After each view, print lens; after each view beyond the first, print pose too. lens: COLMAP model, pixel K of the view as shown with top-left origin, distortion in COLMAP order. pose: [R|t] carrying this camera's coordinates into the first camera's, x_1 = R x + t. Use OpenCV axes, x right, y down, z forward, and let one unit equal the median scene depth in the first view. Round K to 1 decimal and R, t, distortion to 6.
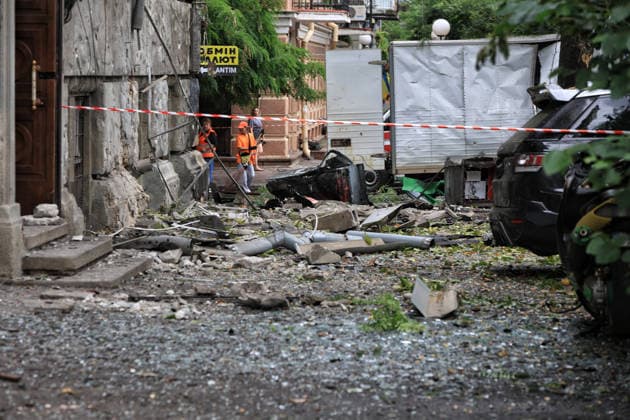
lens RADIAL K [[2186.5, 0, 315.0], [0, 2186.5, 210.0], [0, 0, 1]] dist [0.030280, 0.153403]
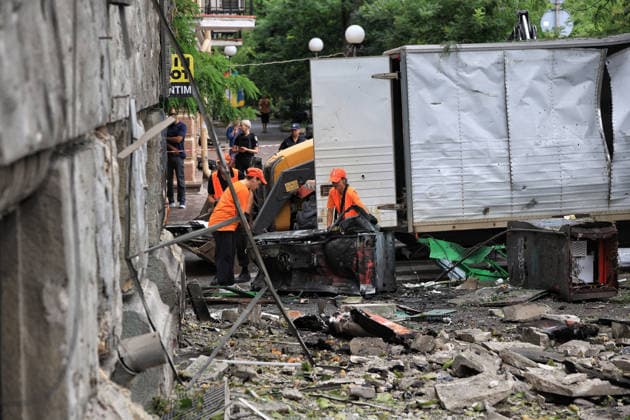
lens RADIAL K [[1404.2, 0, 296.3], [0, 1404.2, 209.2], [0, 0, 1]] dist [0.005305, -0.006114]
pose [[0.990448, -0.024112, 0.135763, -0.063850], [0.019816, 0.999262, 0.032906, -0.040552], [-0.136456, -0.029902, 0.990195, 0.562045]]
